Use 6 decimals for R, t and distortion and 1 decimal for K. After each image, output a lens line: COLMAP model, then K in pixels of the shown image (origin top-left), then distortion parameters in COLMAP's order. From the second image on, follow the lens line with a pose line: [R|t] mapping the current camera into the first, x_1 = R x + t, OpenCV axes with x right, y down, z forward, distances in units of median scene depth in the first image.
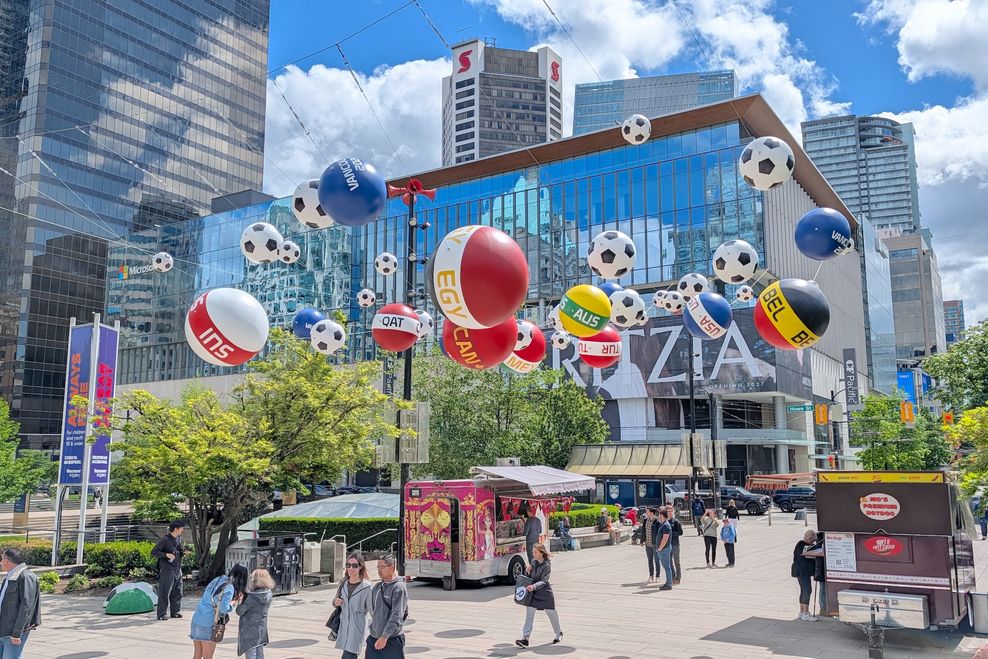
lens RADIAL K [[853.3, 0, 494.0], [0, 853.3, 329.5], [0, 0, 1]] dist [0.030016, -0.020477]
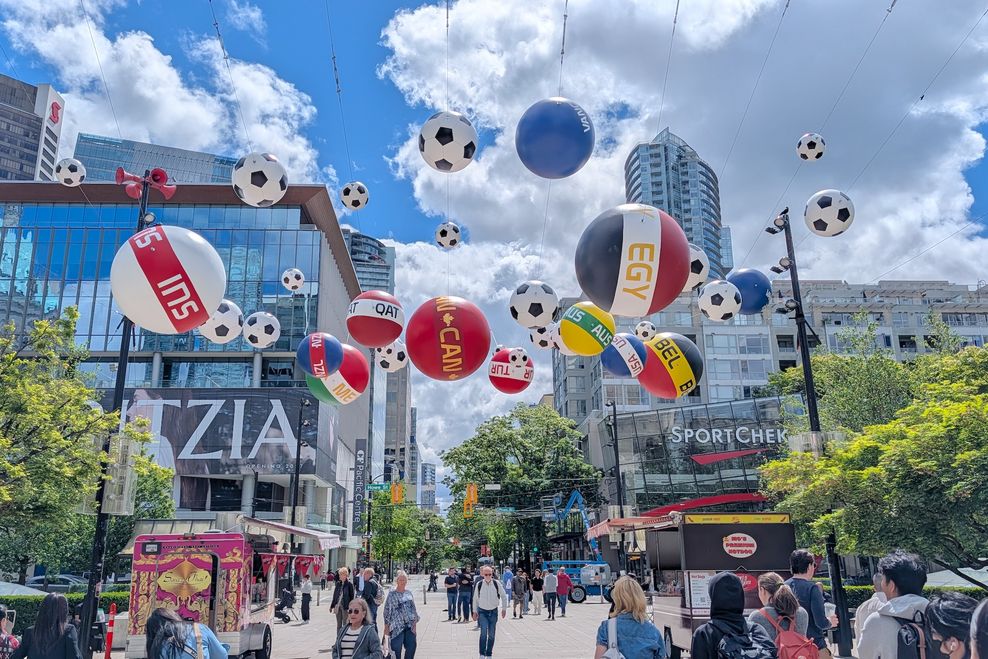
lens RADIAL K [[853.3, 0, 494.0], [0, 853.3, 329.5], [0, 0, 1]] dist [0.030016, -0.020477]
pose [[0.828148, 0.145607, 0.541267, -0.298522], [-0.089479, 0.987628, -0.128779, 0.067778], [-0.553321, 0.058216, 0.830931, 0.161131]]
